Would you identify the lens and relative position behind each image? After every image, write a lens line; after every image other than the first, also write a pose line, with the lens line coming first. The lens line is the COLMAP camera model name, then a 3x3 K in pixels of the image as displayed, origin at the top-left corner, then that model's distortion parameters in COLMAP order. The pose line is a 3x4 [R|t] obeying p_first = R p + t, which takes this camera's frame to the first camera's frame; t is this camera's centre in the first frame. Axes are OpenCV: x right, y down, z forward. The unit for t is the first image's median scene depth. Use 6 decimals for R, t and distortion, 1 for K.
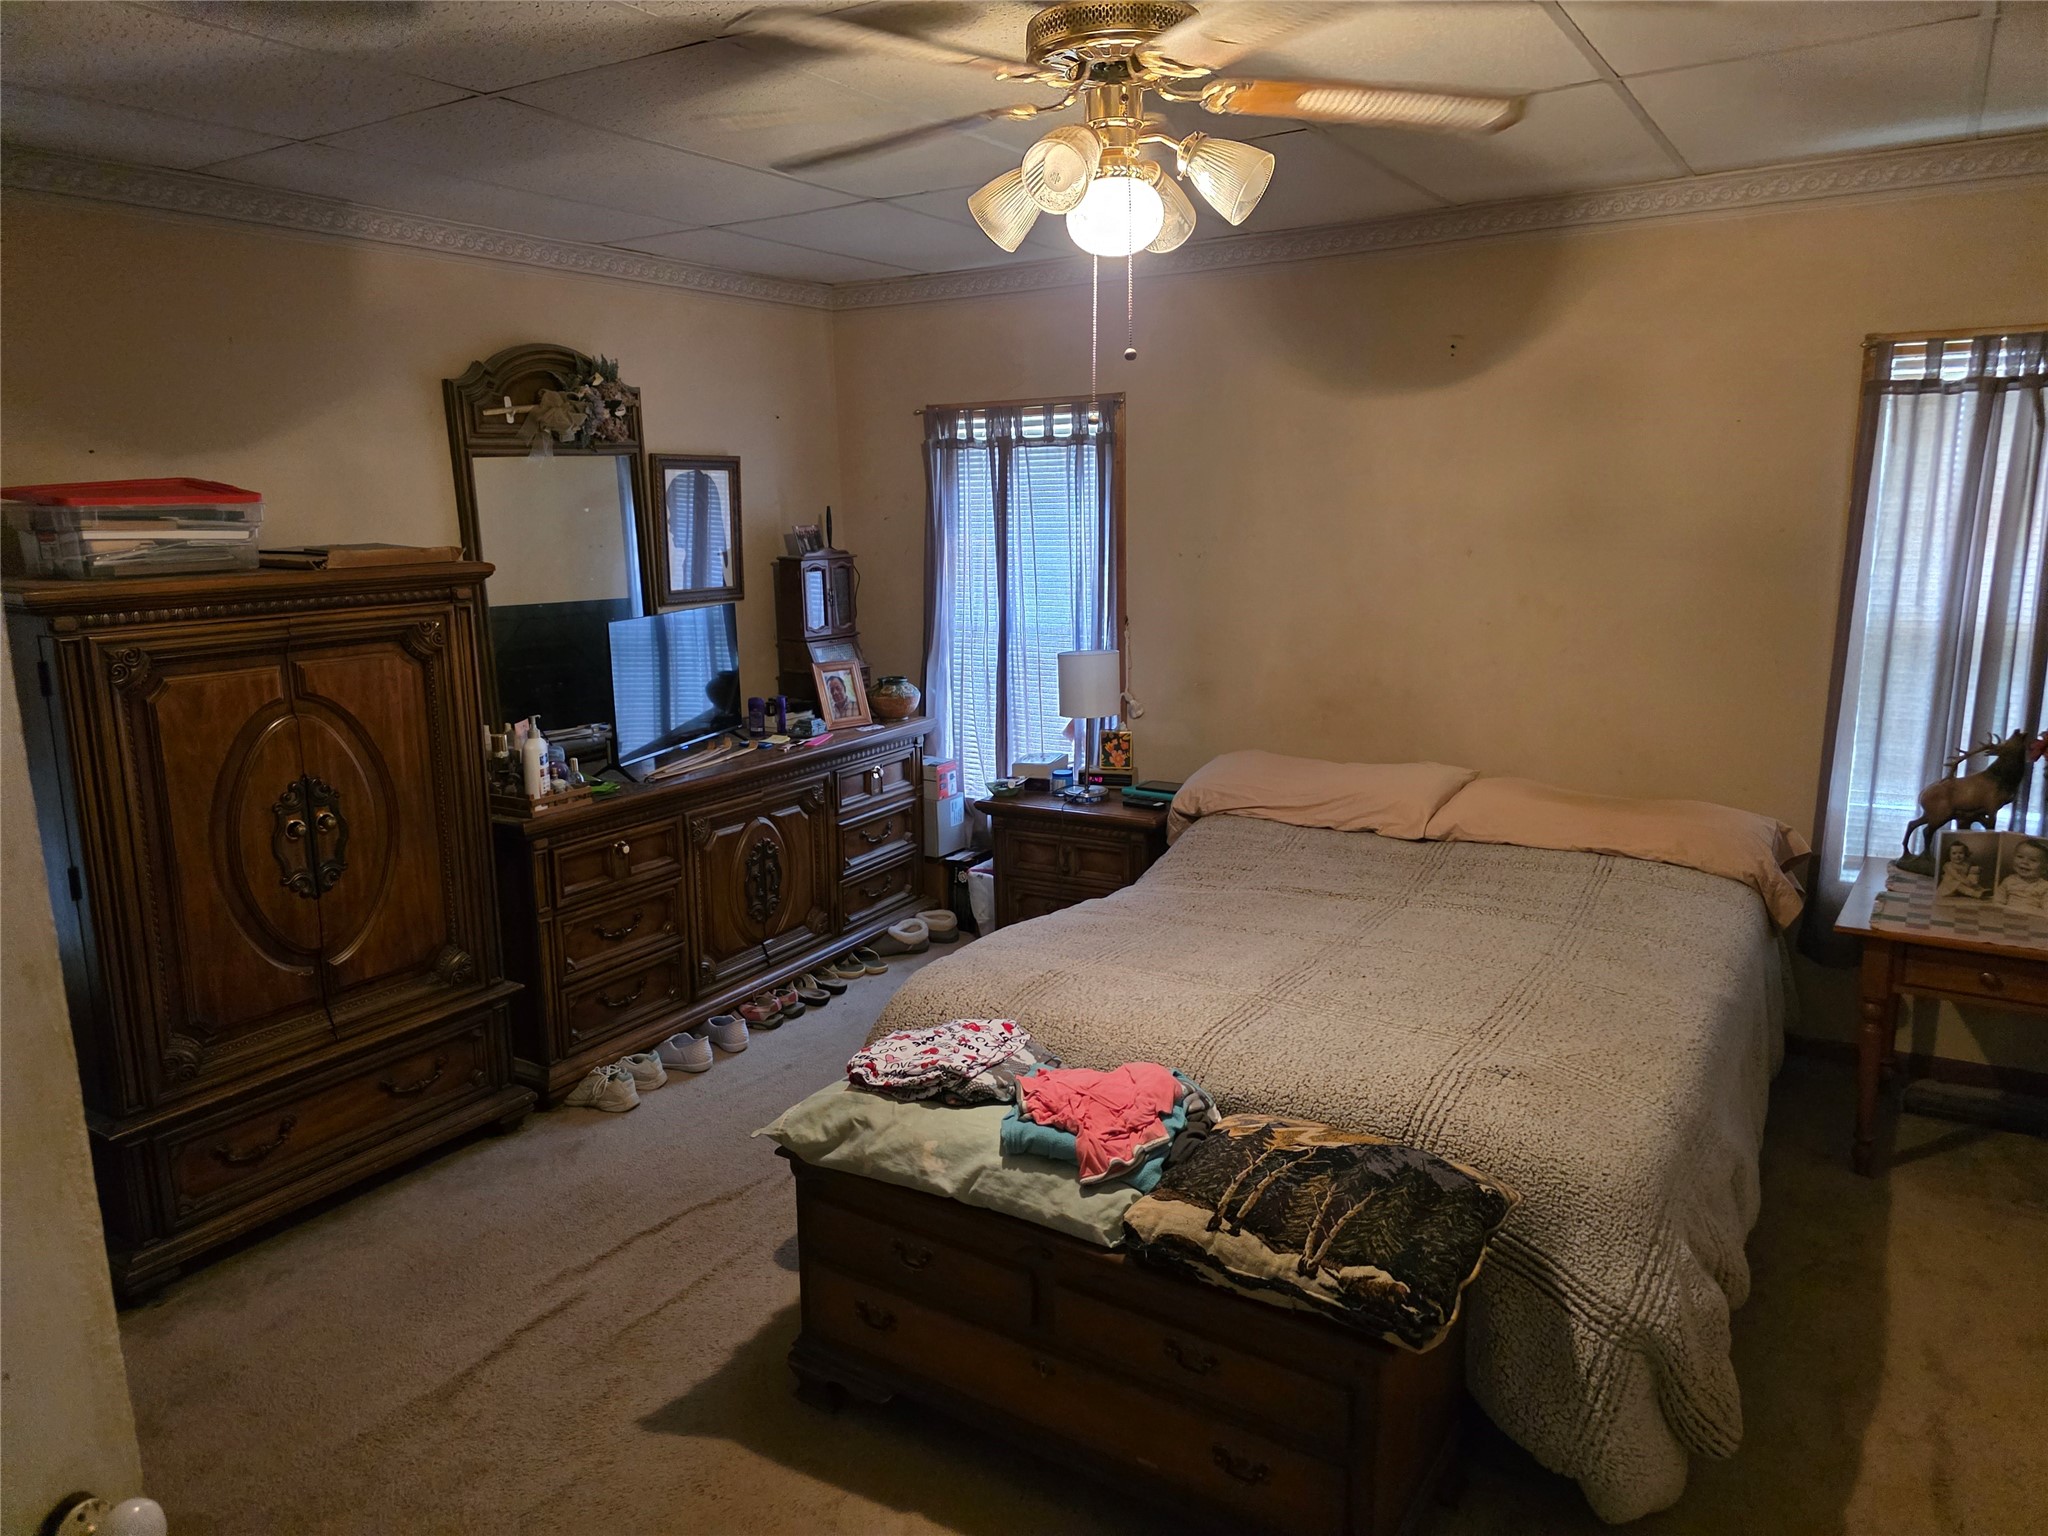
lens RADIAL K [[1394.7, 0, 1017.9], [0, 1394.7, 763.8], [0, 0, 1]] dist [0.070970, -0.073788]
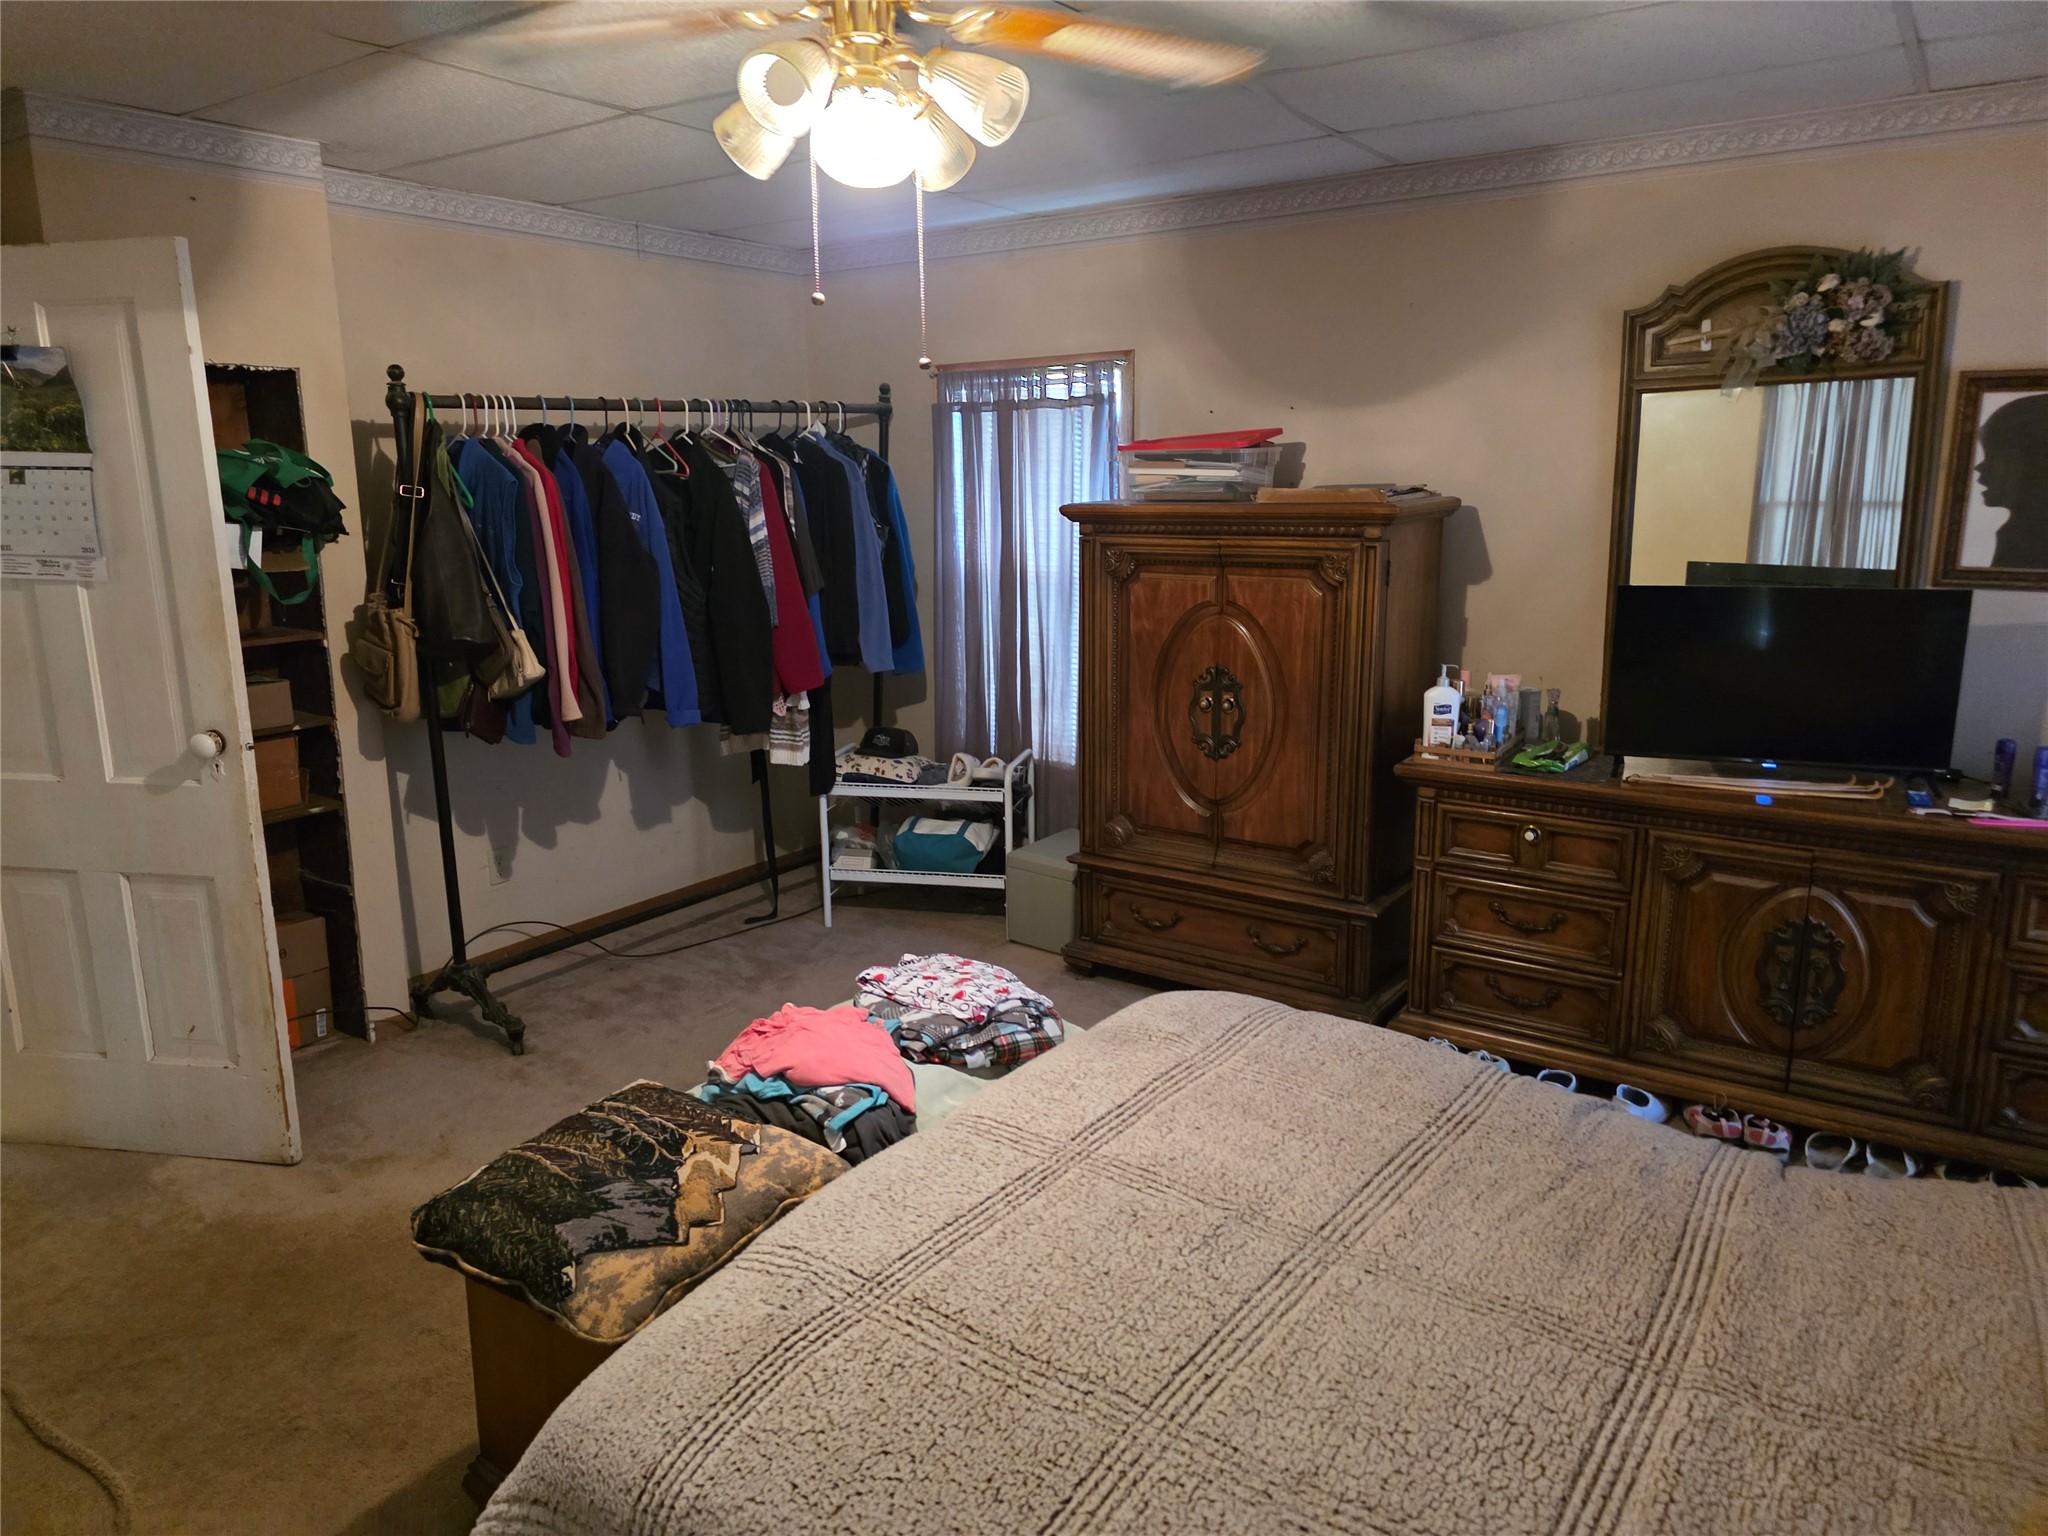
lens RADIAL K [[1394.7, 0, 1017.9], [0, 1394.7, 763.8], [0, 0, 1]] dist [0.070970, -0.073788]
pose [[-0.071306, 0.225698, -0.971584, 0.743010], [-0.177677, 0.955611, 0.235027, -0.166867], [0.981502, 0.189387, -0.028039, 0.856283]]
